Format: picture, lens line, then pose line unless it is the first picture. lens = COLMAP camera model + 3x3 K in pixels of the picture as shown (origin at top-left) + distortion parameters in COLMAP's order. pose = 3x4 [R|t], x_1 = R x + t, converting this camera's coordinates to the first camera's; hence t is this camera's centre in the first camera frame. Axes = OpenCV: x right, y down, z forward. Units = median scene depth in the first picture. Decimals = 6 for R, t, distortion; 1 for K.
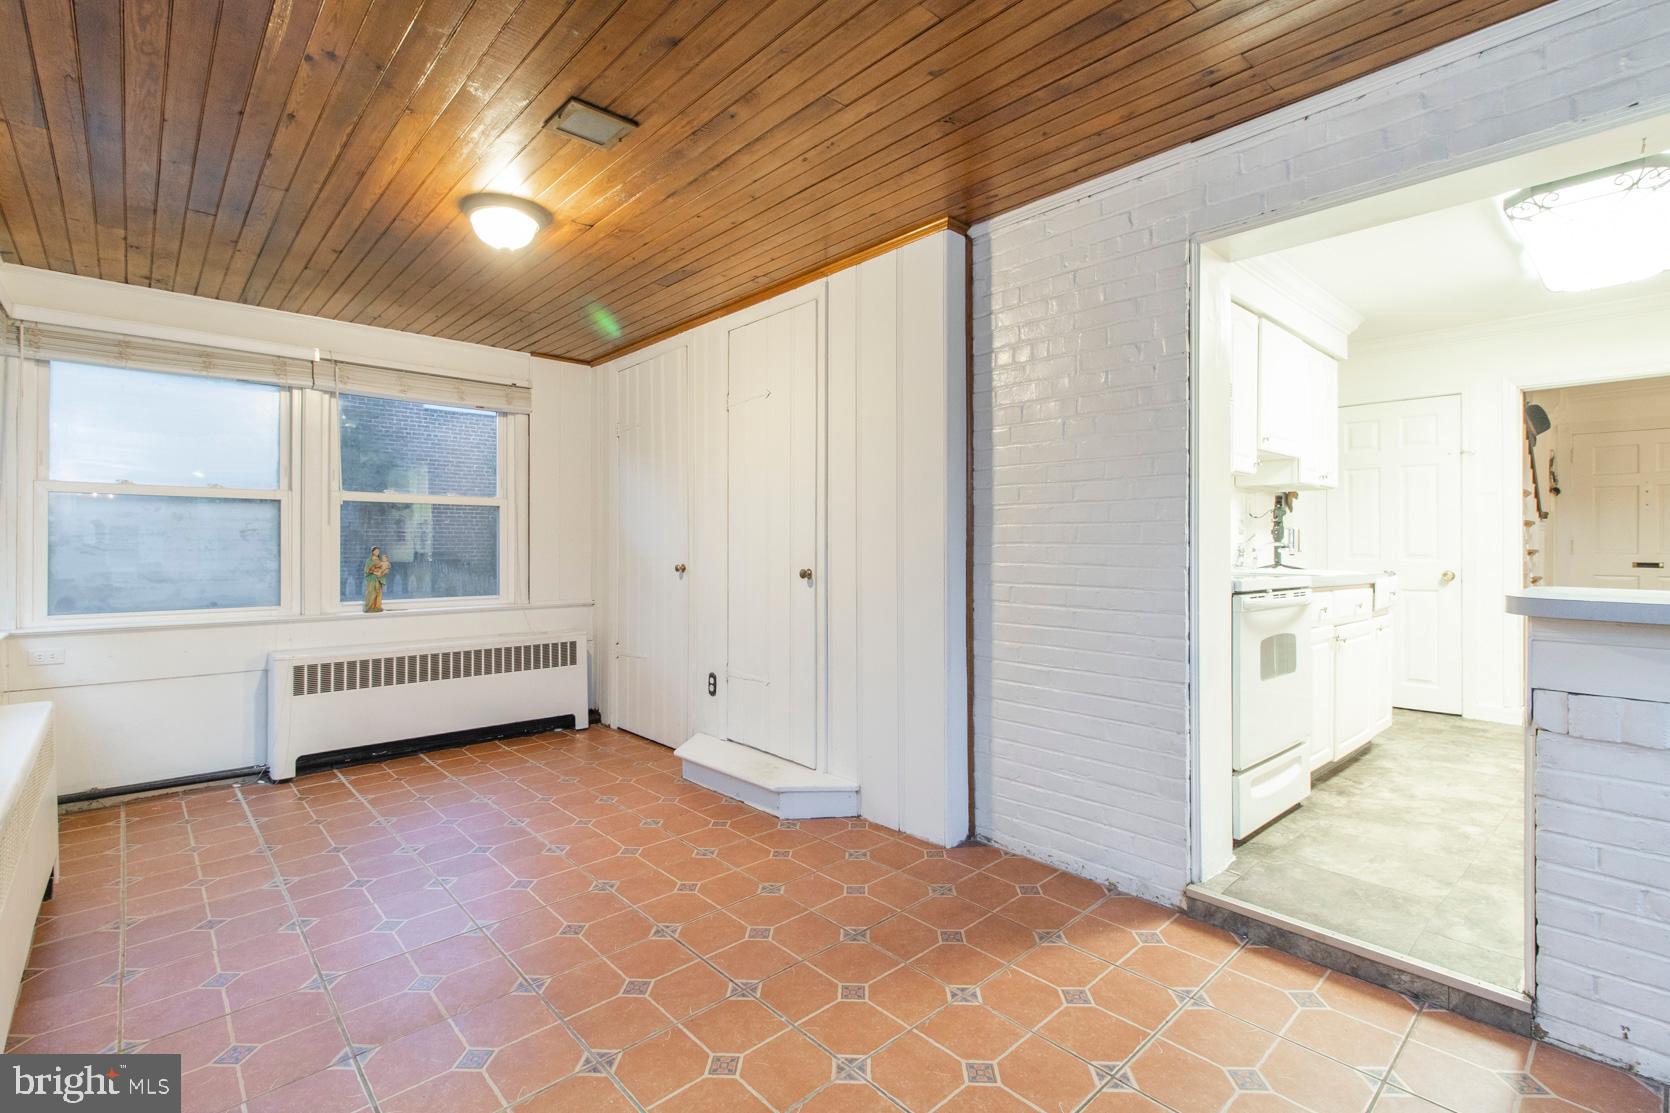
lens RADIAL K [[783.0, 0, 828.3], [0, 783.0, 538.4], [0, 0, 1]] dist [-0.000042, 0.000164]
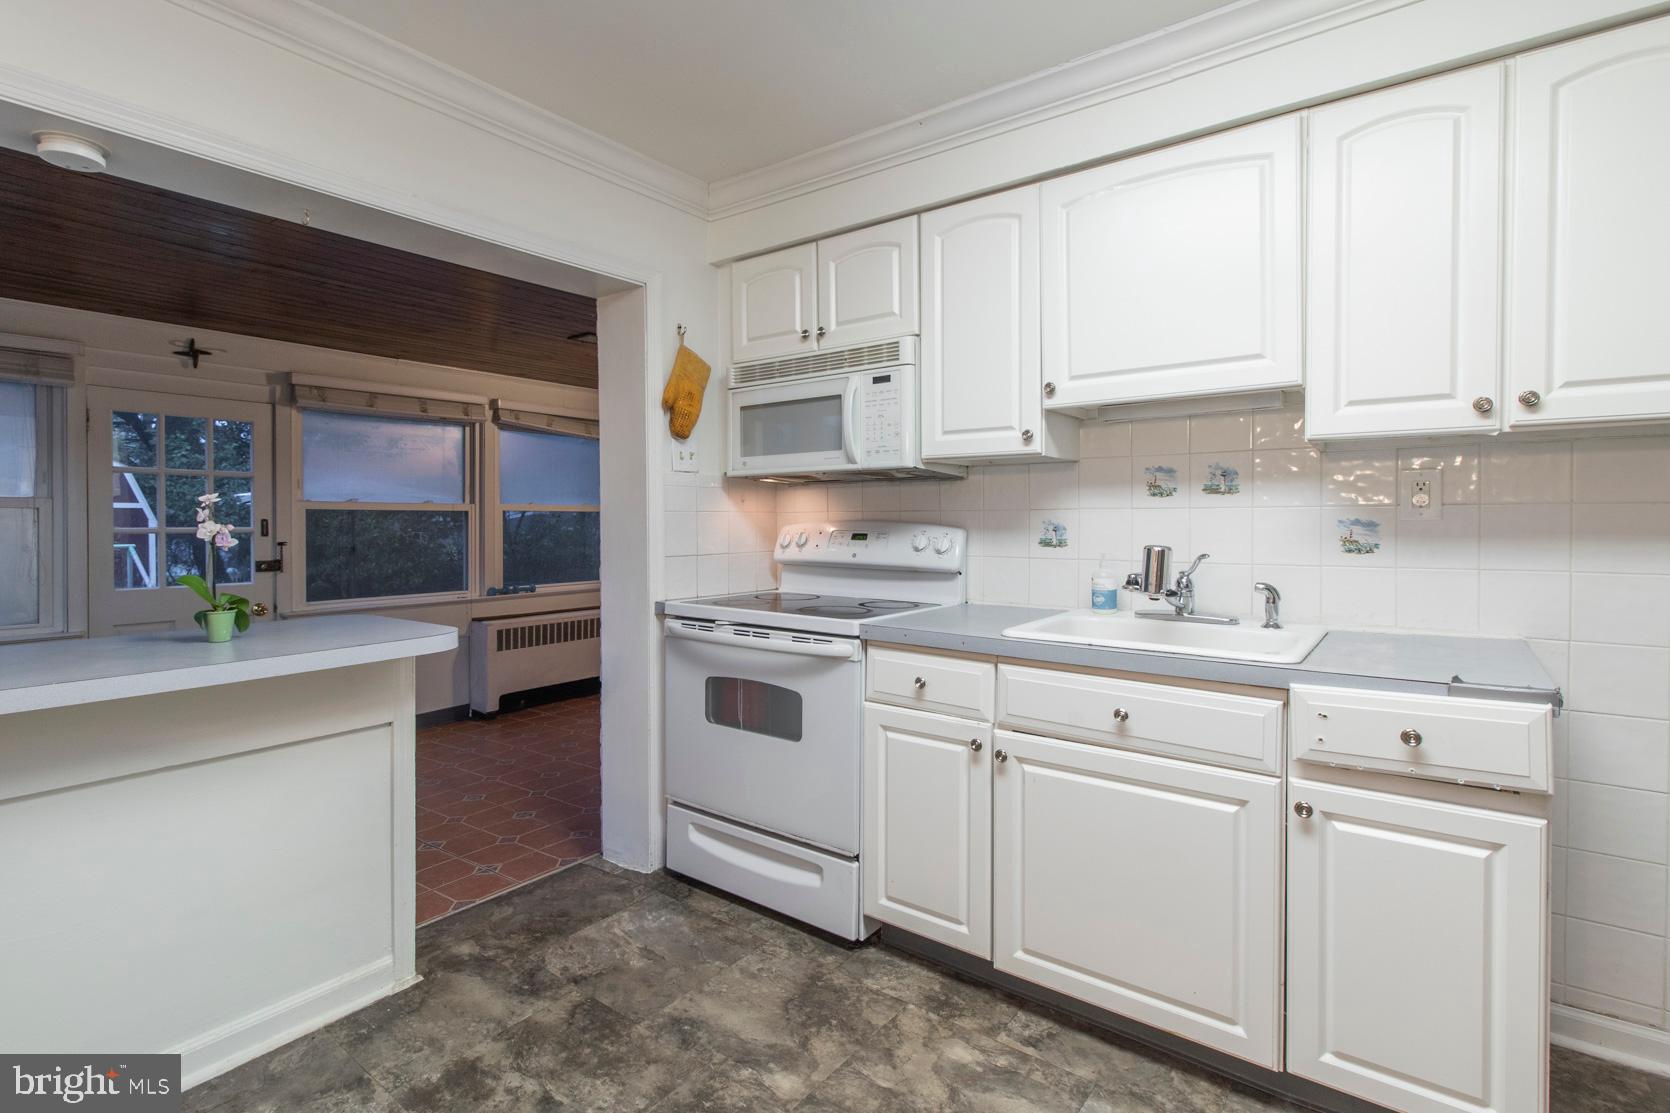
lens RADIAL K [[783.0, 0, 828.3], [0, 783.0, 538.4], [0, 0, 1]] dist [-0.000042, 0.000164]
pose [[0.193878, 0.016996, -0.980878, 1.555245], [0.010687, 0.999754, 0.019436, -0.044090], [0.980967, -0.014251, 0.193649, 1.039558]]
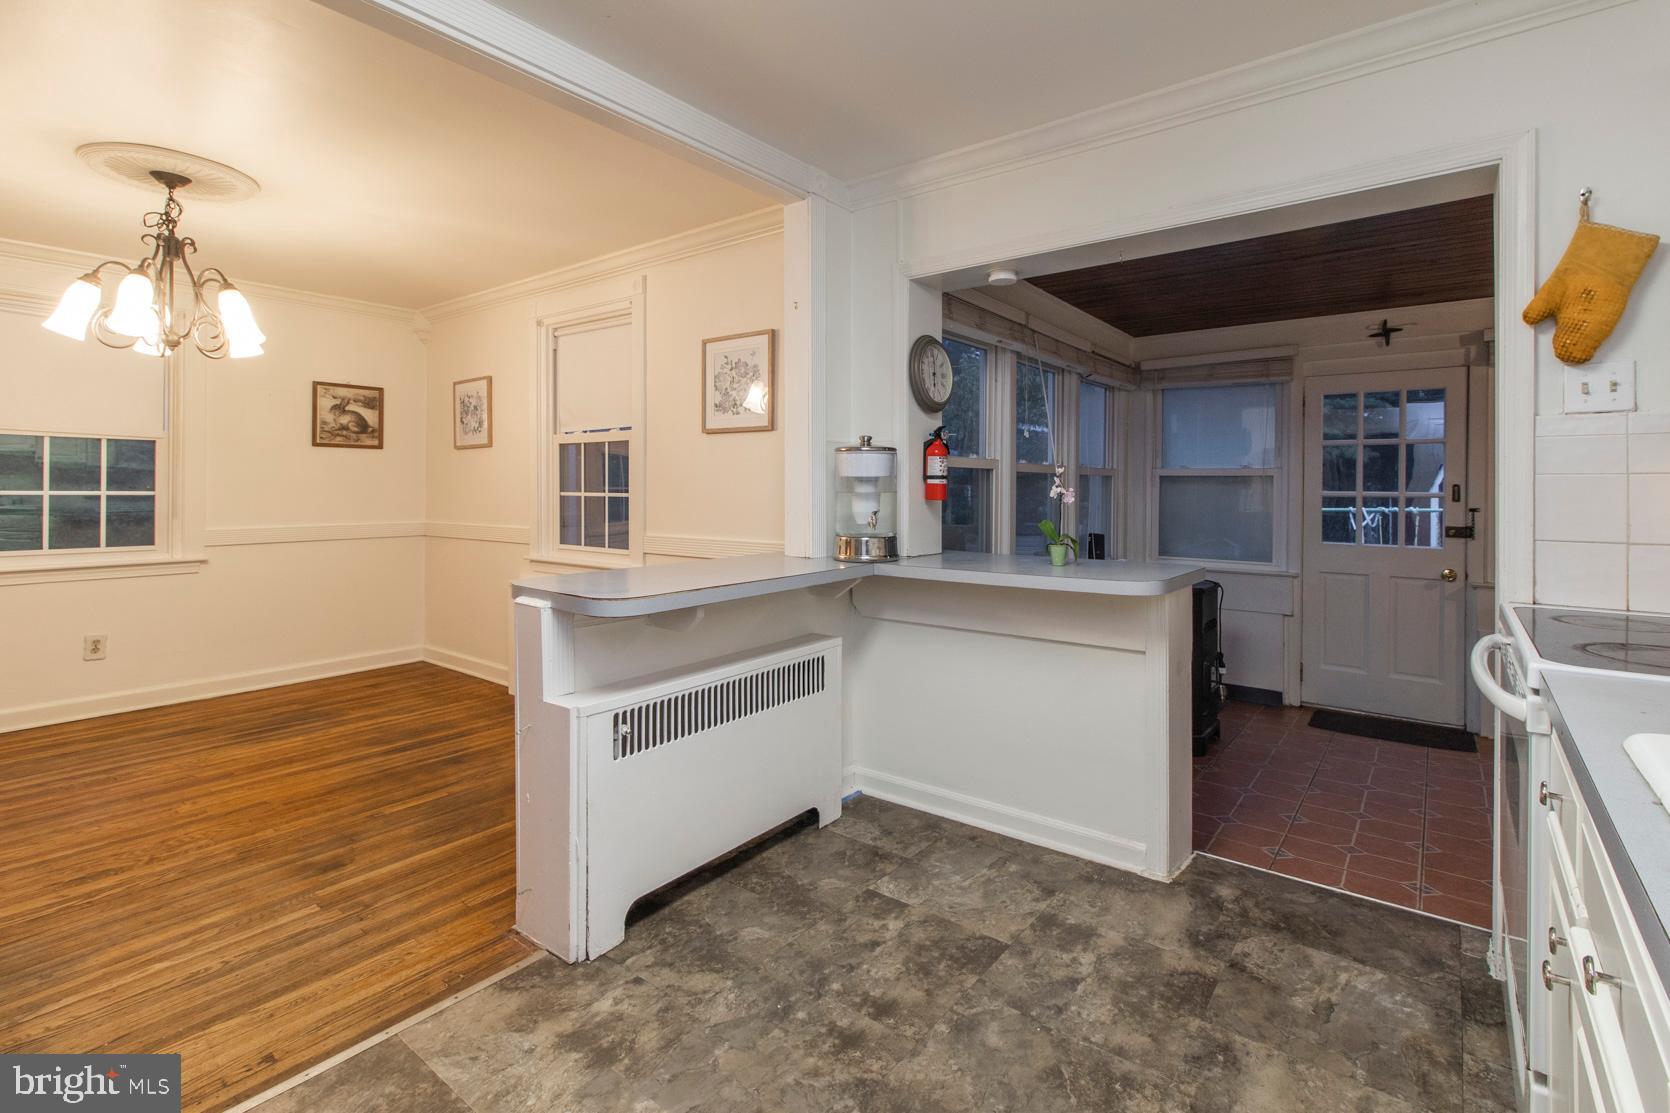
lens RADIAL K [[800.7, 0, 828.4], [0, 800.7, 485.6], [0, 0, 1]] dist [0.002510, 0.000054]
pose [[-0.985063, -0.008336, -0.171995, 1.264171], [-0.007273, 0.999950, -0.006806, -0.041437], [0.172043, -0.005454, -0.985074, 1.633884]]
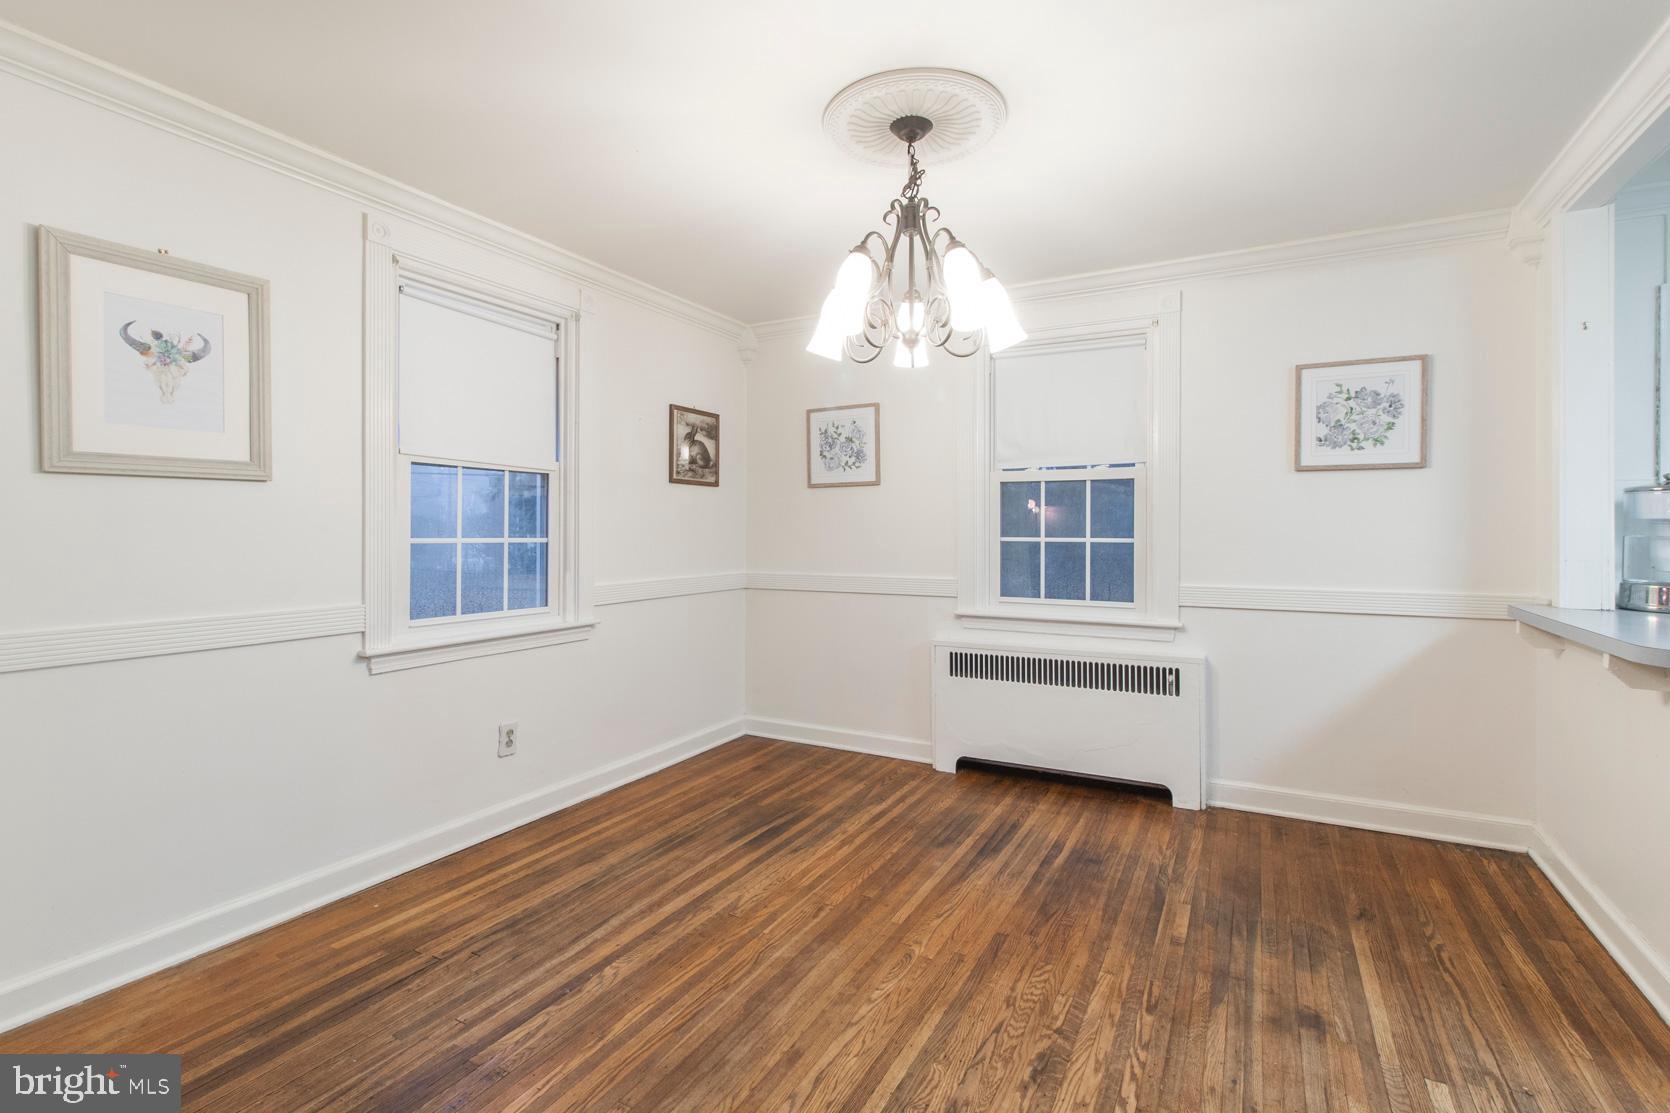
lens RADIAL K [[798.1, 0, 829.6], [0, 798.1, 530.8], [0, 0, 1]] dist [0.001451, -0.000152]
pose [[-0.944049, -0.007031, -0.329730, 2.352407], [-0.005022, 0.999963, -0.006945, -0.035110], [0.329767, -0.004900, -0.944050, 1.138410]]
